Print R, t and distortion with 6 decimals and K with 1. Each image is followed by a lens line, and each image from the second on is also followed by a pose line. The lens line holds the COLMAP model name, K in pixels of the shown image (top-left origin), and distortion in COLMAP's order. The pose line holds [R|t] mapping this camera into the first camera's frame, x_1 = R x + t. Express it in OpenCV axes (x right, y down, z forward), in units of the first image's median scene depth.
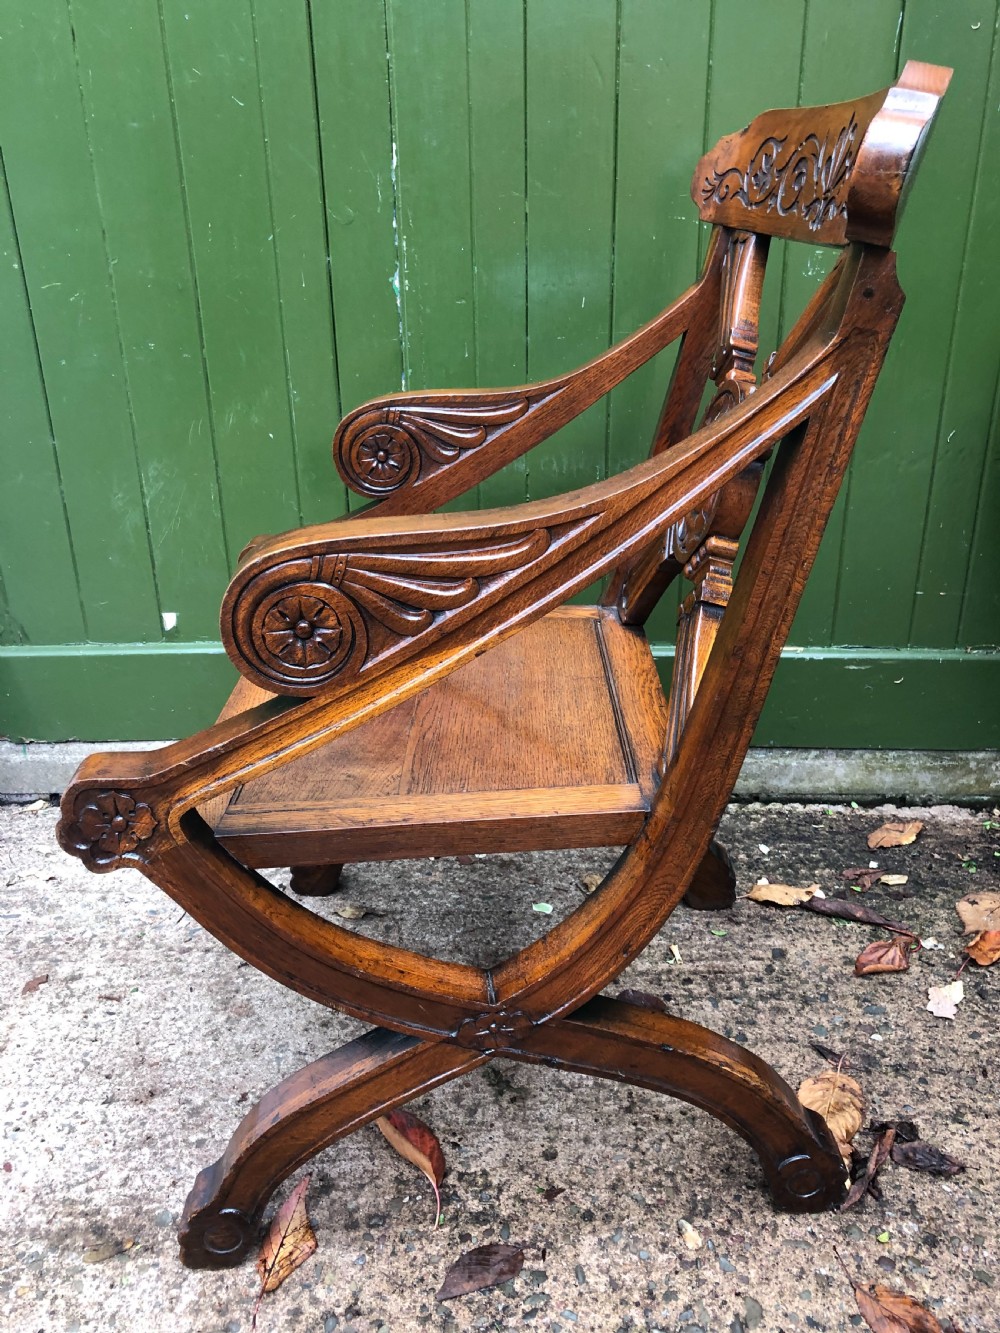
lens RADIAL K [[1089.0, 0, 502.0], [0, 1089.0, 663.1], [0, 0, 1]] dist [0.012031, 0.014746]
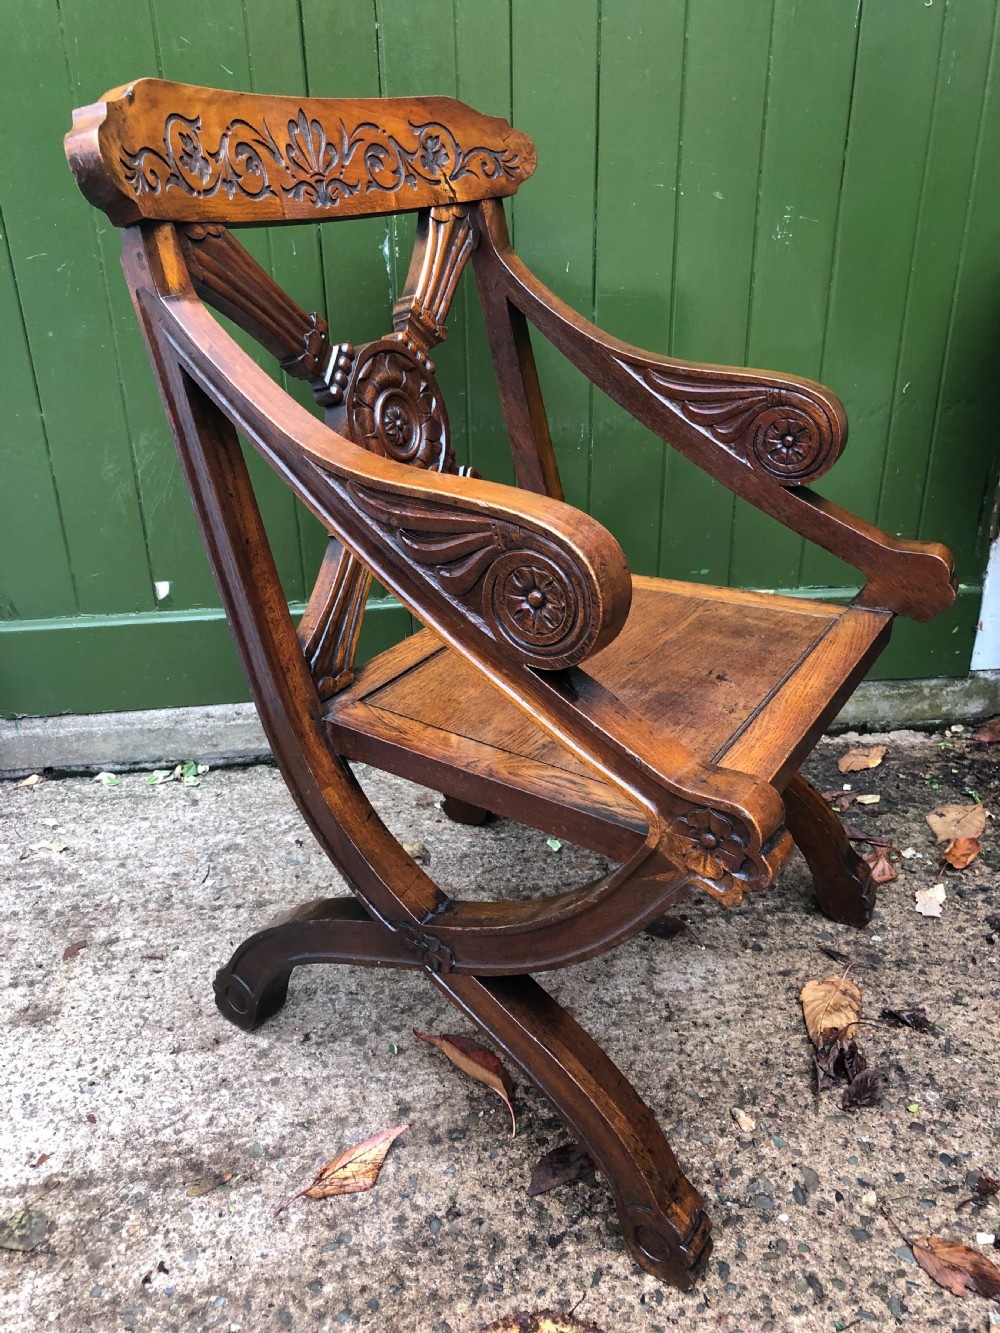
lens RADIAL K [[1089.0, 0, 502.8], [0, 1089.0, 659.2], [0, 0, 1]] dist [0.012031, 0.014746]
pose [[0.993811, -0.047960, 0.100199, -0.125690], [0.044598, 0.998373, 0.035526, 0.004808], [-0.101740, -0.030838, 0.994333, -0.048793]]
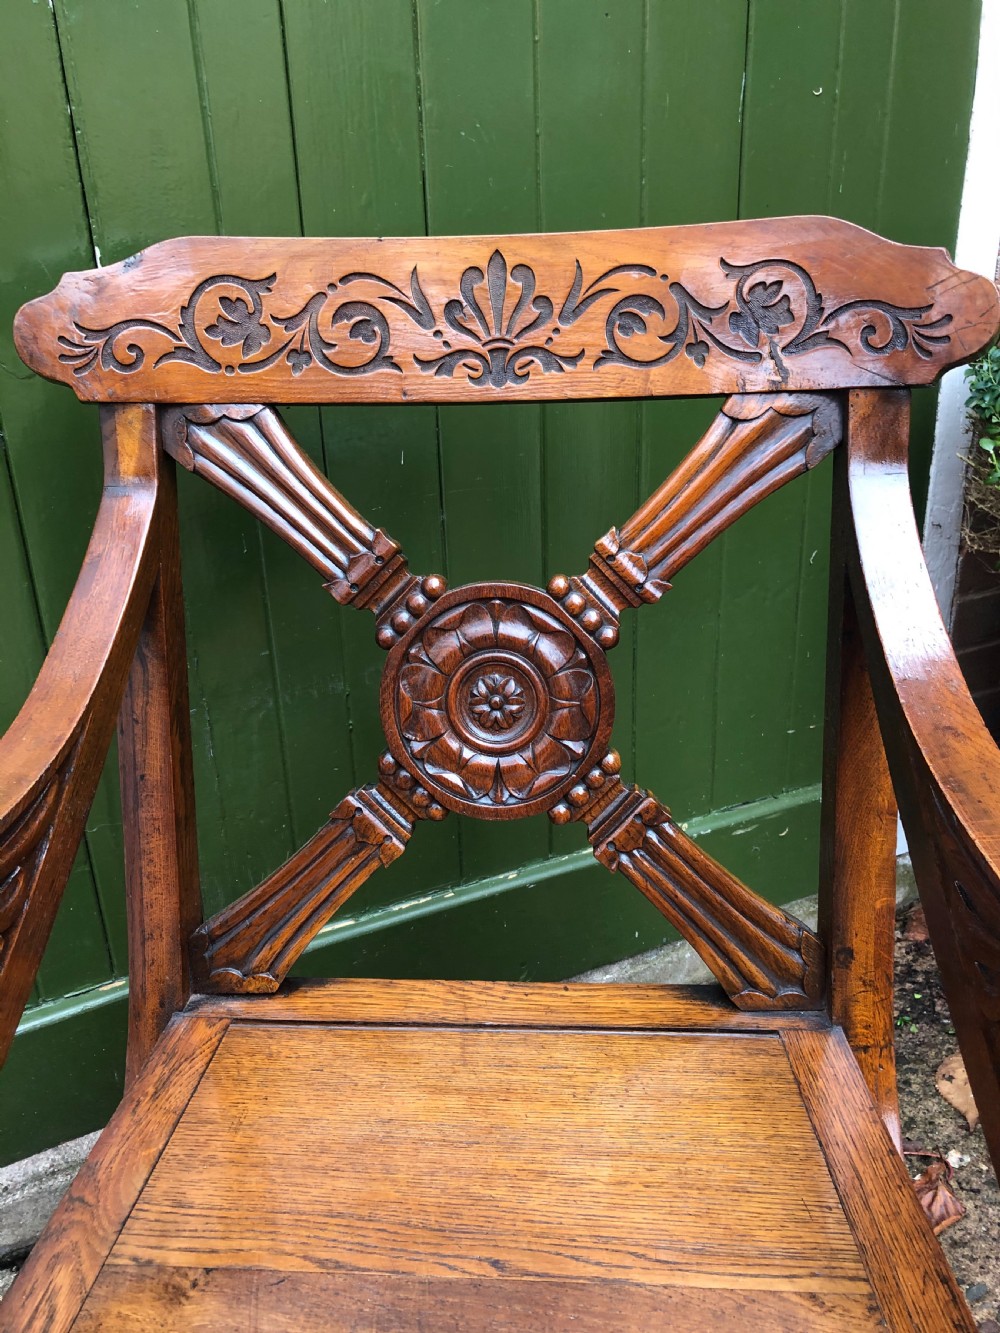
lens RADIAL K [[1089.0, 0, 505.1], [0, 1089.0, 658.2], [0, 0, 1]] dist [0.012031, 0.014746]
pose [[0.879350, -0.193857, 0.434929, -0.230735], [0.202864, 0.978858, 0.026141, -0.238064], [-0.430802, 0.065245, 0.900085, 0.390782]]
